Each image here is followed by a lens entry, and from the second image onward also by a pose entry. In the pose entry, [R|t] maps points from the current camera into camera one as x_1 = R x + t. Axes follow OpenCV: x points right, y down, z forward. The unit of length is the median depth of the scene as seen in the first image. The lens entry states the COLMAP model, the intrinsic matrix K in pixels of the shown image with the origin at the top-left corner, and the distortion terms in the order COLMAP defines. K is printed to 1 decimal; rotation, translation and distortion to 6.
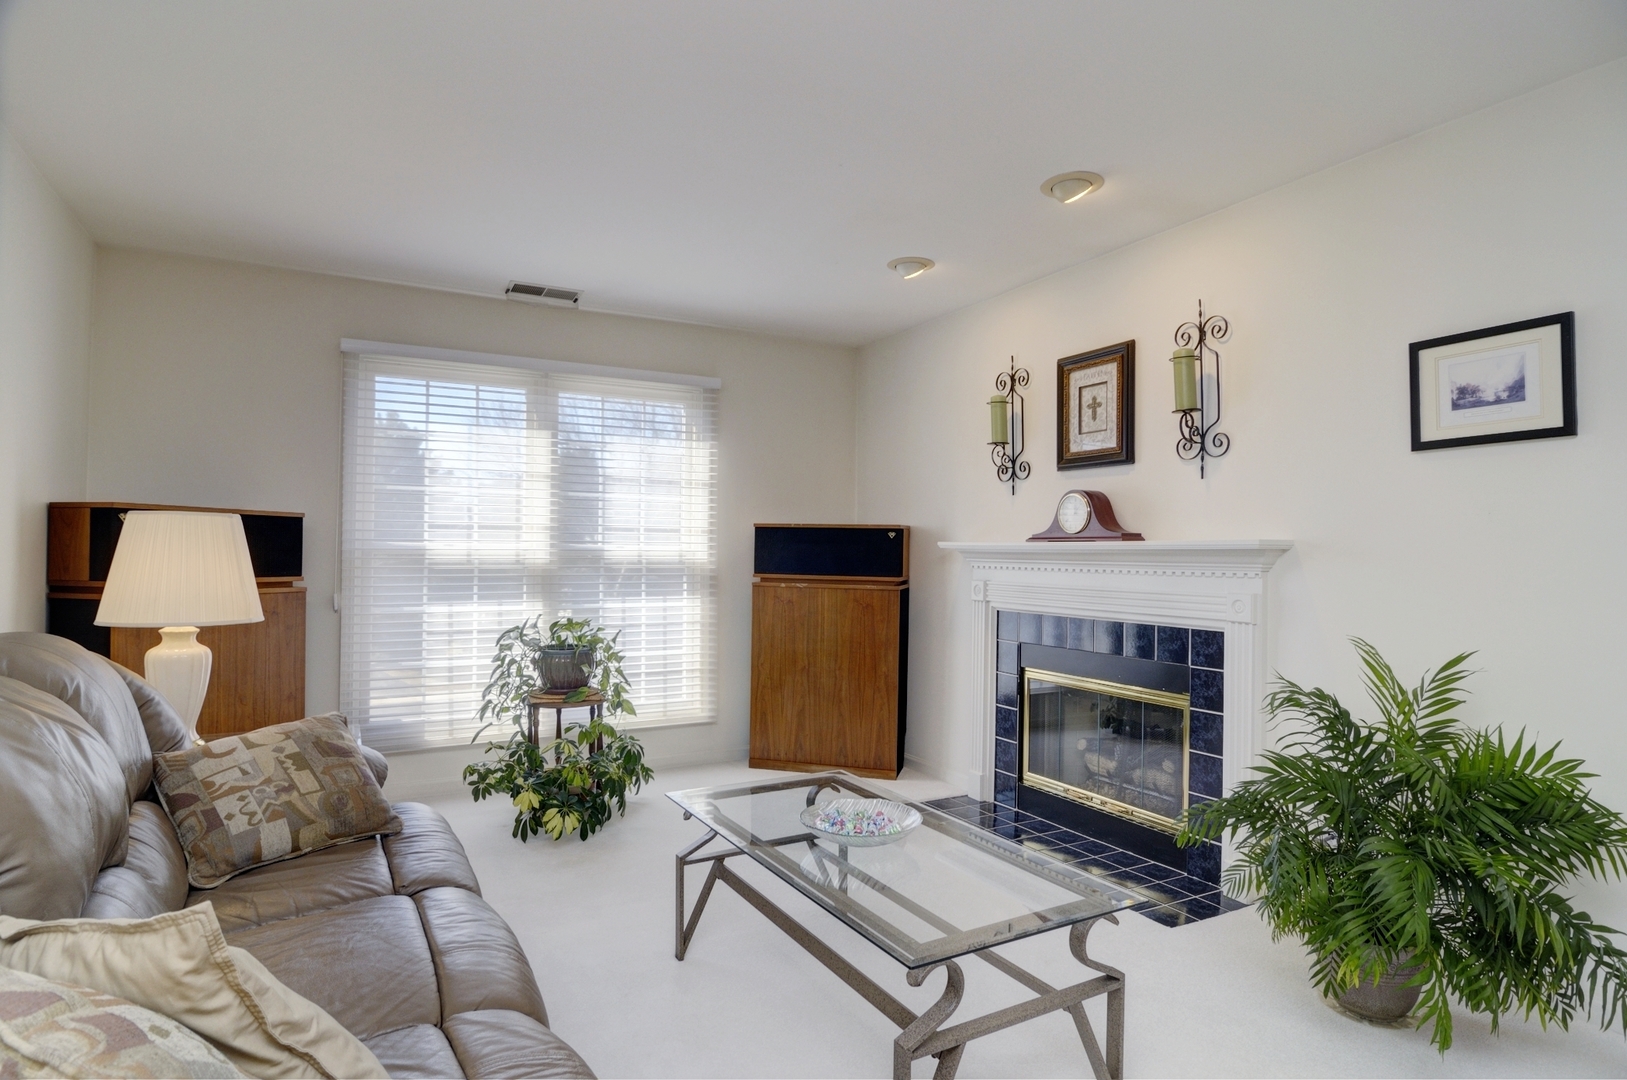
lens RADIAL K [[884.3, 0, 814.6], [0, 884.3, 548.5], [0, 0, 1]] dist [-0.000526, -0.000363]
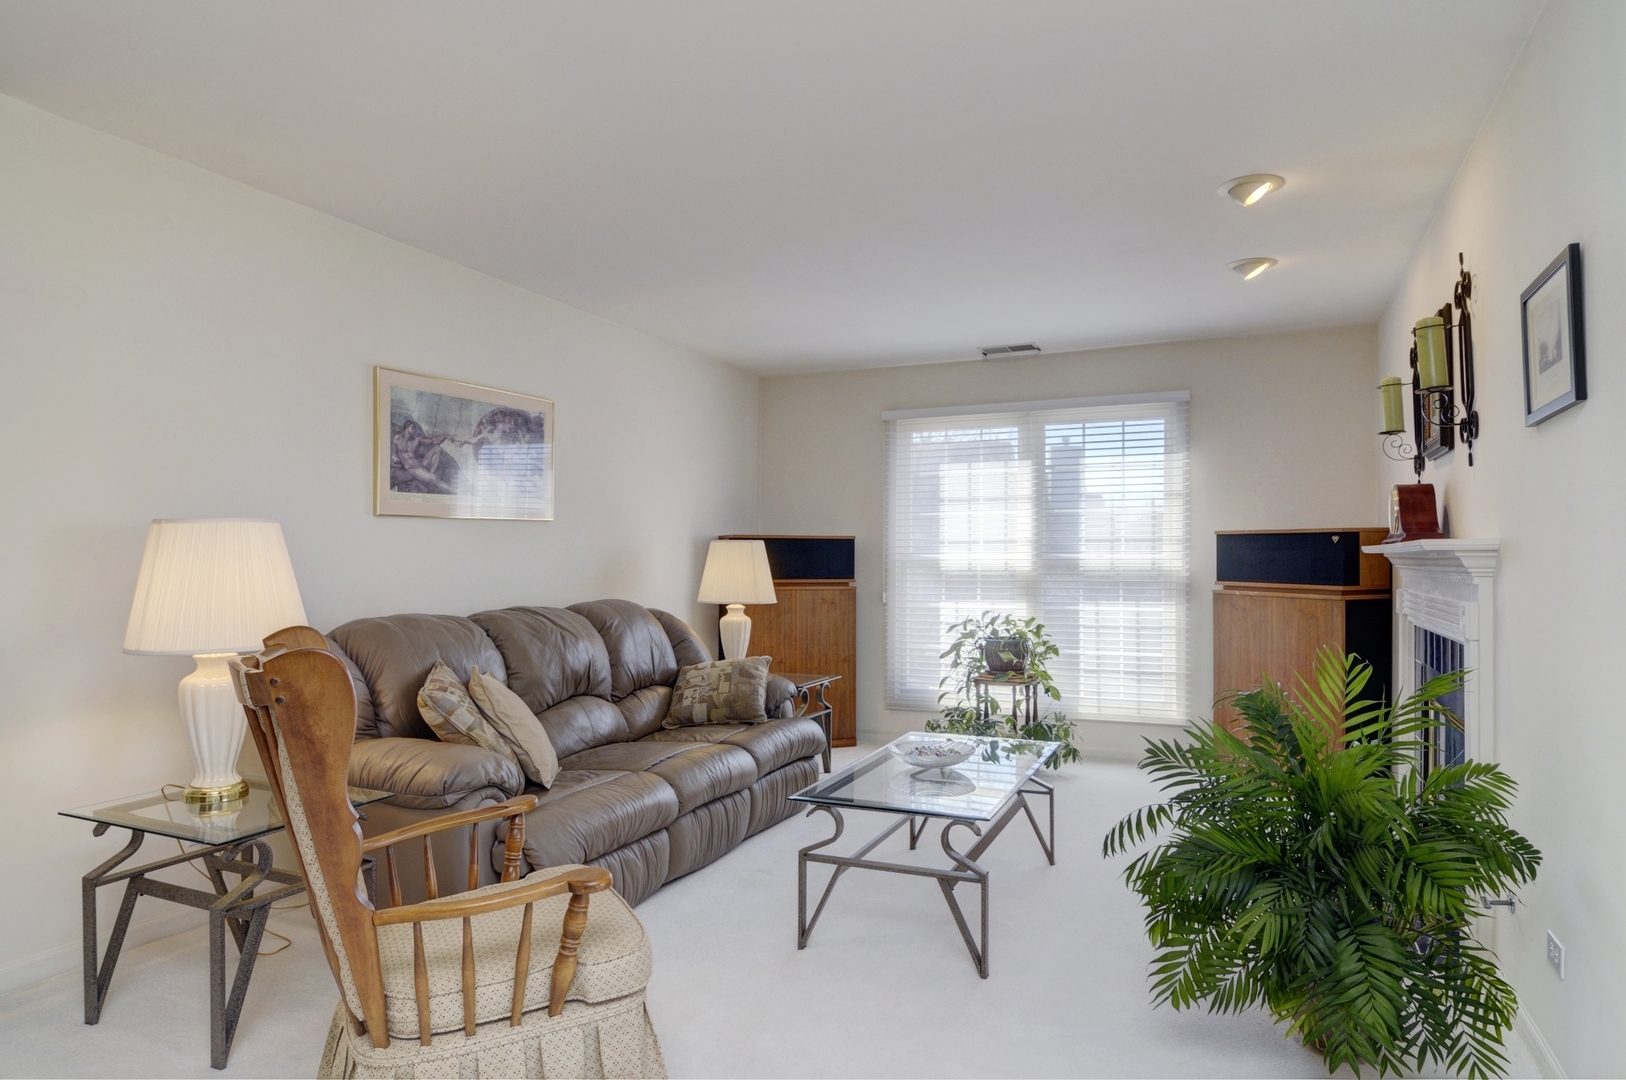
lens RADIAL K [[994.3, 0, 810.3], [0, 994.3, 553.7], [0, 0, 1]] dist [-0.001672, -0.000895]
pose [[0.603437, -0.014408, -0.797281, 0.578931], [0.009299, 0.999896, -0.011032, 0.005705], [0.797357, -0.000757, 0.603508, -0.048185]]
